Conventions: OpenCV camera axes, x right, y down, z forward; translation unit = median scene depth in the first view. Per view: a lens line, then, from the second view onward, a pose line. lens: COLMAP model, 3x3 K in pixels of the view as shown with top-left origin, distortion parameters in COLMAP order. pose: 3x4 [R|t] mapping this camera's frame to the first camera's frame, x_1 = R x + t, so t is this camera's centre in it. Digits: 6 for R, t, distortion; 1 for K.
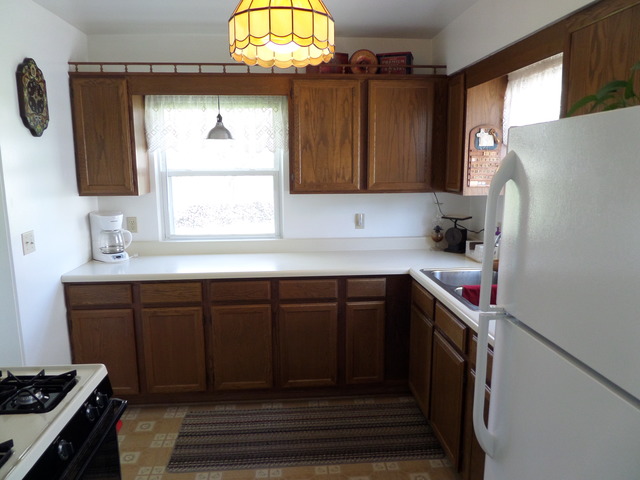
lens RADIAL K [[462.0, 0, 319.8], [0, 462.0, 241.6], [0, 0, 1]] dist [-0.004659, -0.008073]
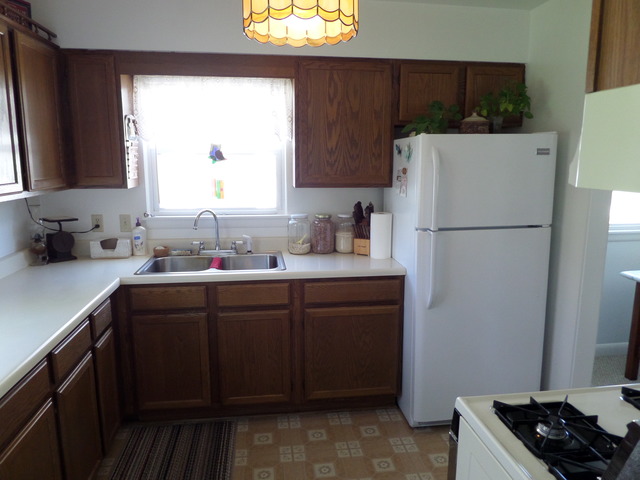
lens RADIAL K [[462.0, 0, 320.3], [0, 462.0, 237.2], [0, 0, 1]] dist [-0.004659, -0.008073]
pose [[-0.046459, -0.166448, 0.984955, -0.778217], [0.165090, 0.971181, 0.171907, -0.119415], [-0.985184, 0.170593, -0.017641, 0.779499]]
